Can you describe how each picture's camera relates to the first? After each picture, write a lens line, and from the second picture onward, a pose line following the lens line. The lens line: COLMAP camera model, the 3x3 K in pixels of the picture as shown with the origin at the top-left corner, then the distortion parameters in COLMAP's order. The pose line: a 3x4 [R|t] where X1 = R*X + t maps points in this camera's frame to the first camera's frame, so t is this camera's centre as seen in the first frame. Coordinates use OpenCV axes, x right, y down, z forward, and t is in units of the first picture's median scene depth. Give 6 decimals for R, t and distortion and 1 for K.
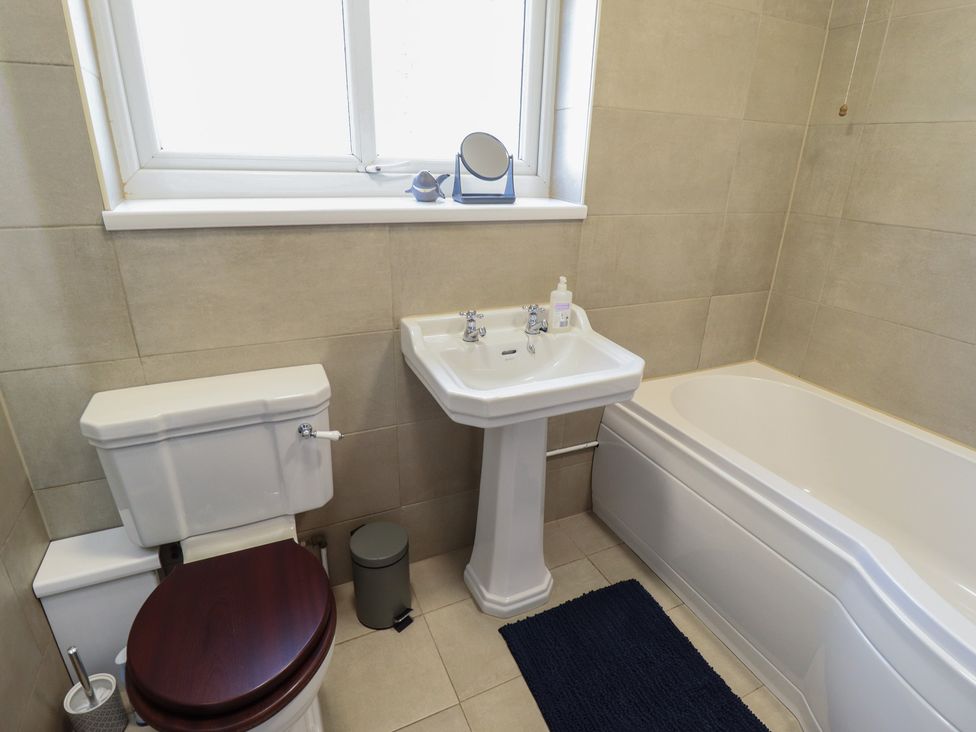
lens RADIAL K [[519.9, 0, 495.9], [0, 519.9, 366.0], [0, 0, 1]] dist [-0.004247, -0.008319]
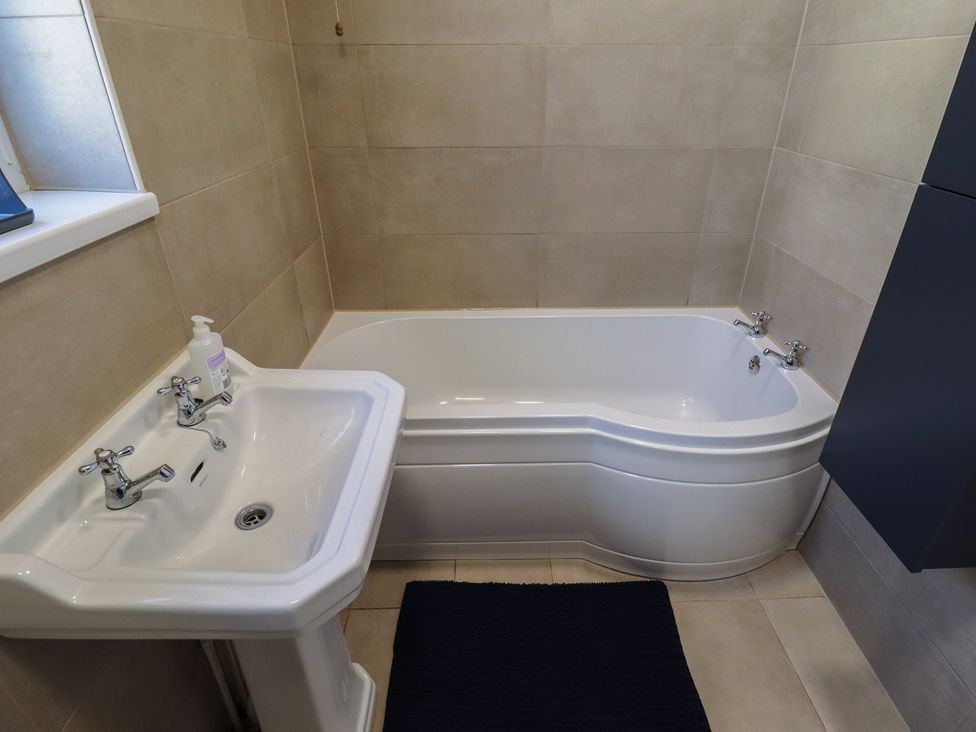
lens RADIAL K [[519.9, 0, 493.2], [0, 519.9, 362.4], [0, 0, 1]] dist [-0.004247, -0.008319]
pose [[0.399065, -0.471810, 0.786221, -0.221667], [0.352751, 0.870461, 0.343314, -0.198553], [-0.846353, 0.140336, 0.513802, 0.377942]]
